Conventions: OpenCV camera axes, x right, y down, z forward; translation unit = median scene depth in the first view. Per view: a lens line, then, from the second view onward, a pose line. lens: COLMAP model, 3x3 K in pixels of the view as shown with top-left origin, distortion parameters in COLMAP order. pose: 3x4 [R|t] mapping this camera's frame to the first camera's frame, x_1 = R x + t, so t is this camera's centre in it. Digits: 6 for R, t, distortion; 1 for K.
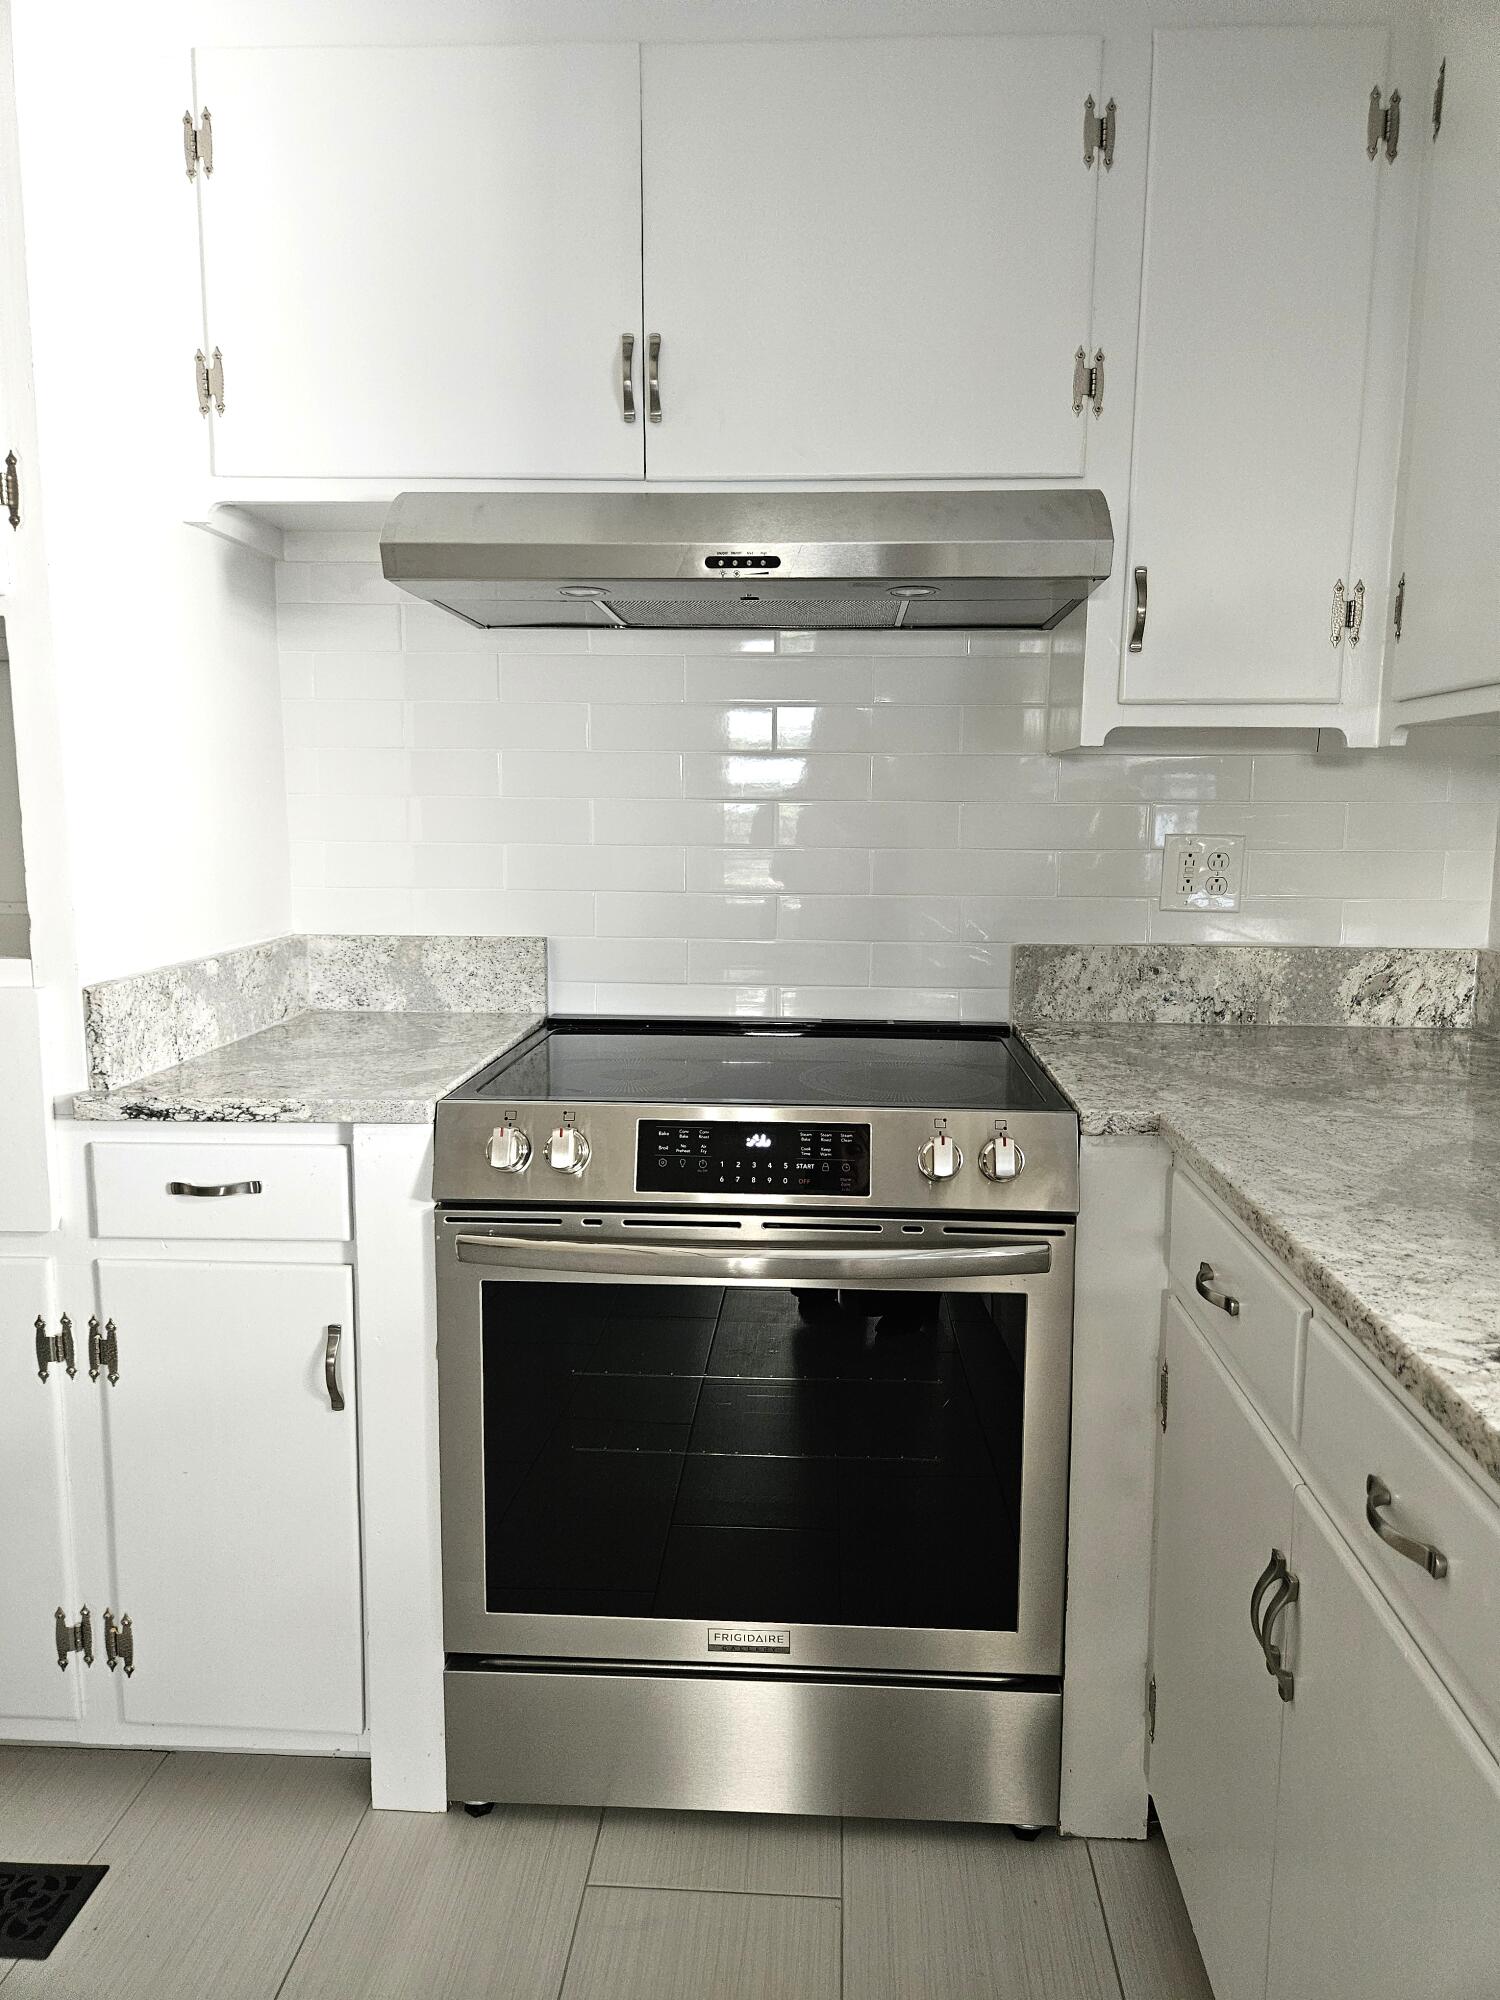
lens RADIAL K [[1455.9, 0, 750.0], [0, 1455.9, 1000.0], [0, 0, 1]] dist [0.047500, -0.001926]
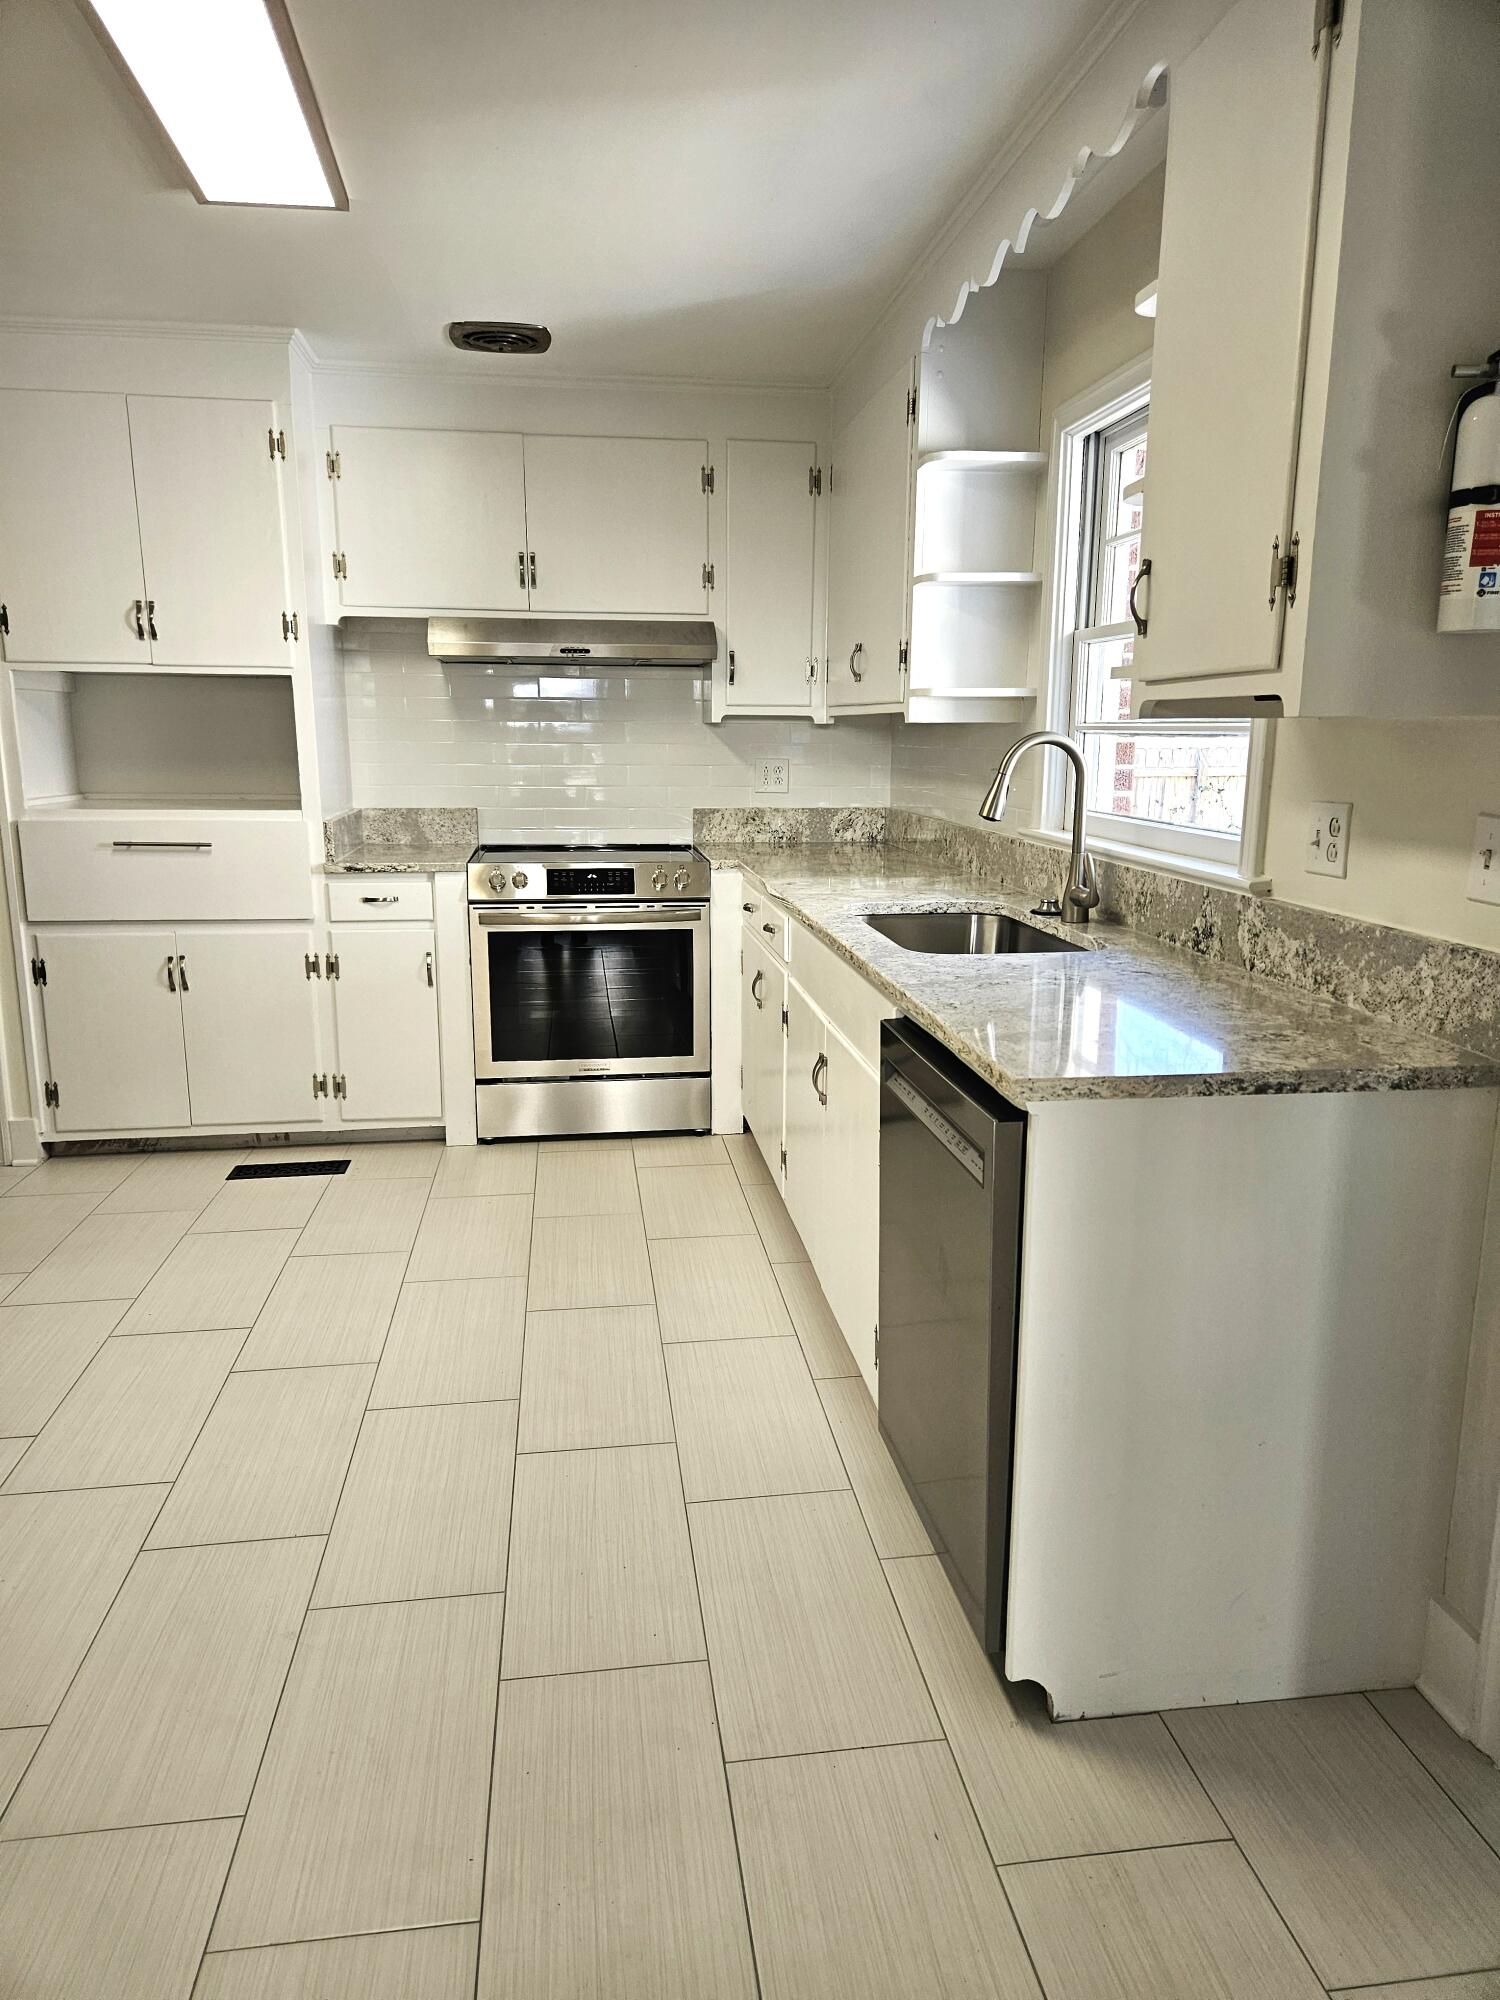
lens RADIAL K [[1362.4, 0, 750.0], [0, 1362.4, 1000.0], [0, 0, 1]] dist [0.080646, -0.000047]
pose [[0.982335, -0.039777, 0.182854, -0.161907], [0.028284, 0.997482, 0.065041, 0.155077], [-0.184980, -0.058720, 0.980986, -1.394143]]
